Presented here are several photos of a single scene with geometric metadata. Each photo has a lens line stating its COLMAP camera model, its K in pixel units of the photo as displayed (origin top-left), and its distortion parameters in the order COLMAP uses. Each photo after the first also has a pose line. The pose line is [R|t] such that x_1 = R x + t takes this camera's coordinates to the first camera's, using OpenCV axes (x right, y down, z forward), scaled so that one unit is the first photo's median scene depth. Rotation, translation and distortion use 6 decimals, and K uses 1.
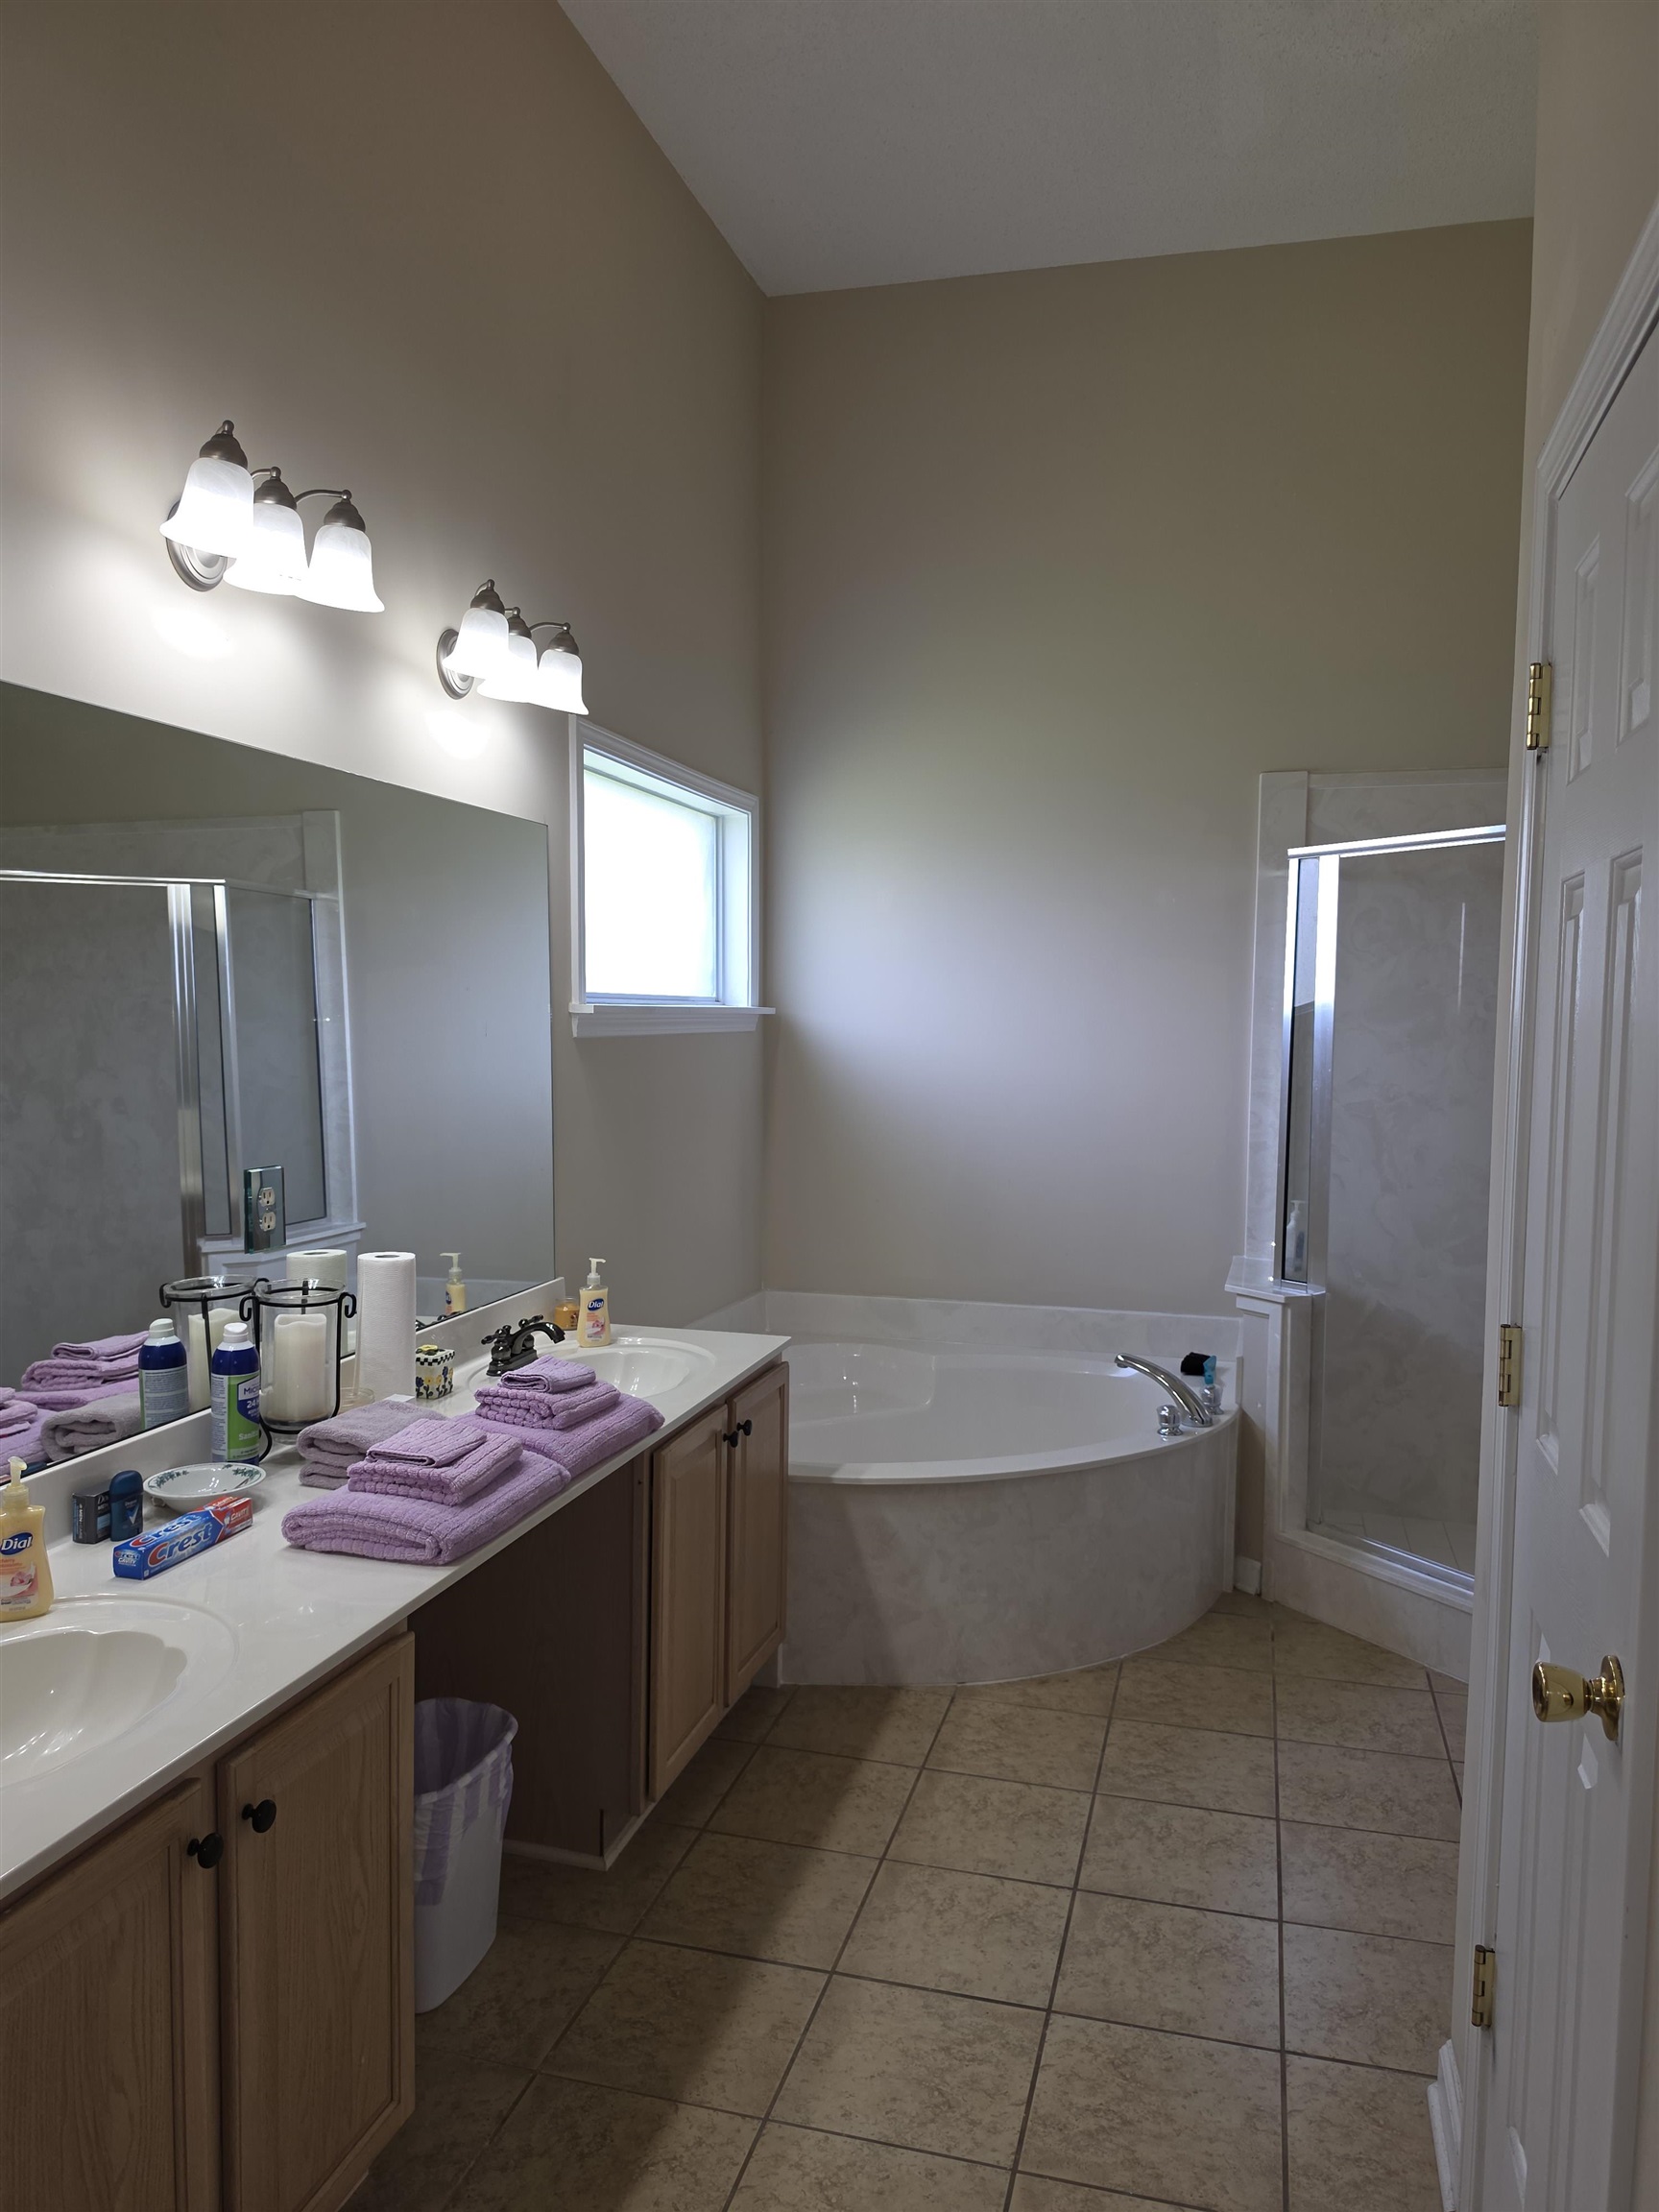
lens RADIAL K [[1507.4, 0, 818.6], [0, 1507.4, 1109.9], [0, 0, 1]] dist [0.110740, -0.171164]
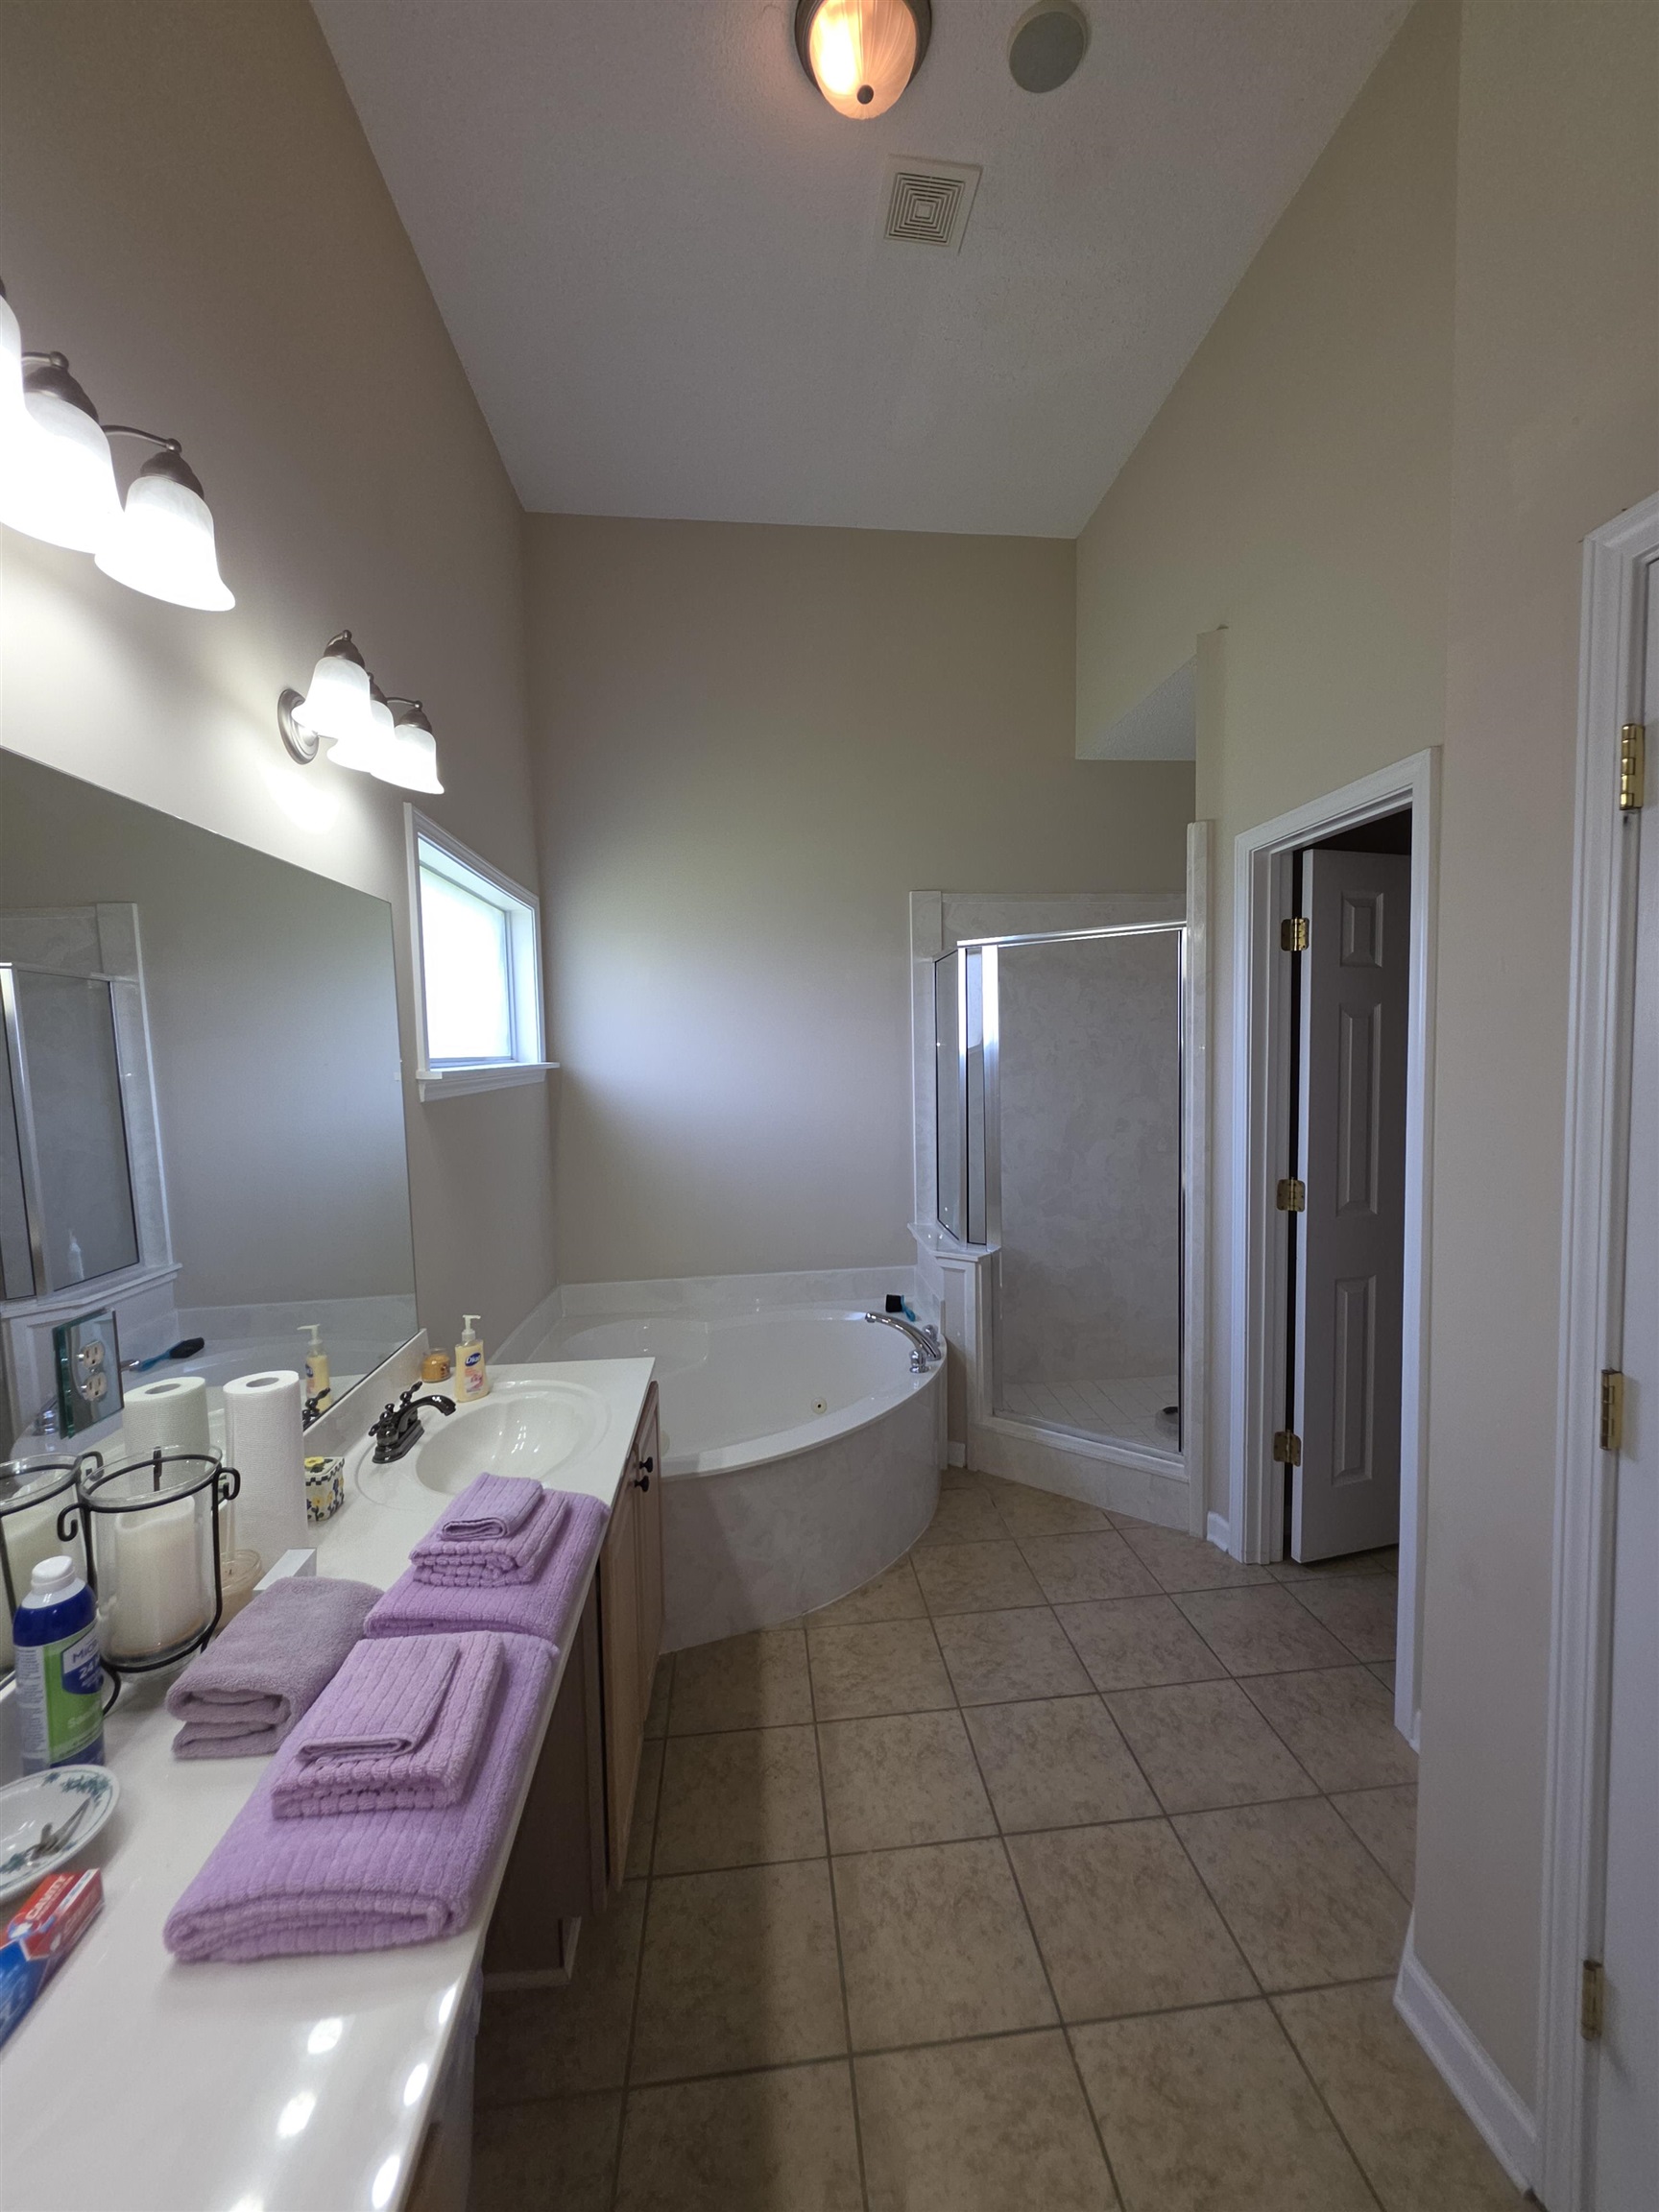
lens RADIAL K [[887.5, 0, 841.1], [0, 887.5, 1098.5], [0, 0, 1]] dist [-0.000821, 0.000233]
pose [[0.929812, -0.051681, 0.364388, -0.131631], [0.055728, 0.998446, -0.000592, -0.039120], [-0.363792, 0.020857, 0.931247, 0.350344]]
